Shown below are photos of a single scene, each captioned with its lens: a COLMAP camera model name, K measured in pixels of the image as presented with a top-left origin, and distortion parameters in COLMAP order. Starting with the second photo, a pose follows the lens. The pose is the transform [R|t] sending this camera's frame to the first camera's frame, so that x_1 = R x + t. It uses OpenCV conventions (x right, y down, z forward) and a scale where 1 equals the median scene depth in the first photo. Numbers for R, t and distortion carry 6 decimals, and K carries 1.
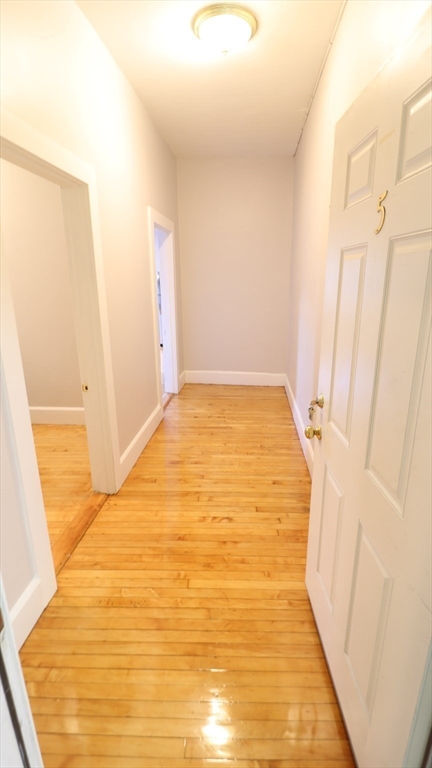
lens RADIAL K [[361.1, 0, 213.0], [0, 361.1, 381.7], [0, 0, 1]] dist [-0.016850, -0.005941]
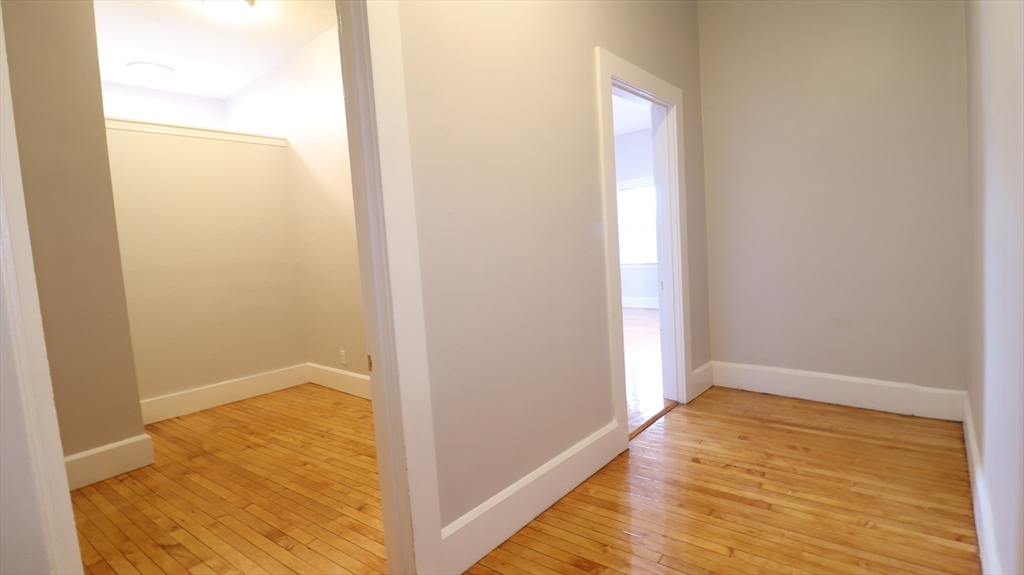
lens RADIAL K [[481.5, 0, 520.0], [0, 481.5, 282.9], [0, 0, 1]] dist [-0.016850, -0.005941]
pose [[0.819383, 0.001416, -0.573245, 0.113609], [-0.109401, 0.982004, -0.153949, -0.005522], [0.562710, 0.188857, 0.804792, 0.321799]]
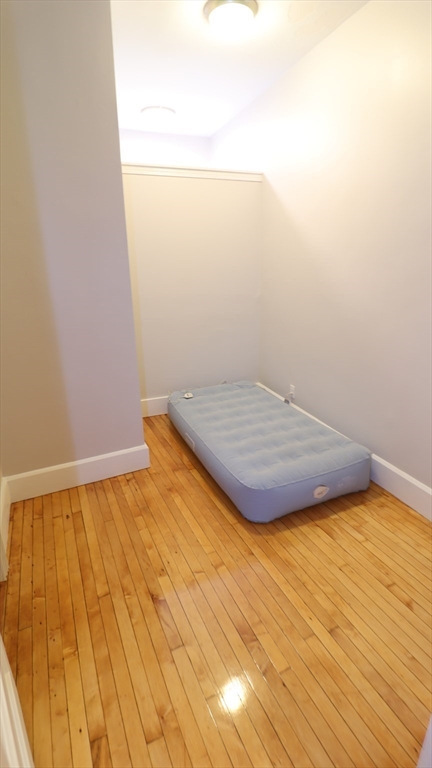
lens RADIAL K [[361.1, 0, 215.8], [0, 361.1, 381.6], [0, 0, 1]] dist [-0.016850, -0.005941]
pose [[0.448868, 0.274771, -0.850305, -0.155600], [-0.238921, 0.953812, 0.182095, -0.102227], [0.861066, 0.121419, 0.493784, 0.388029]]
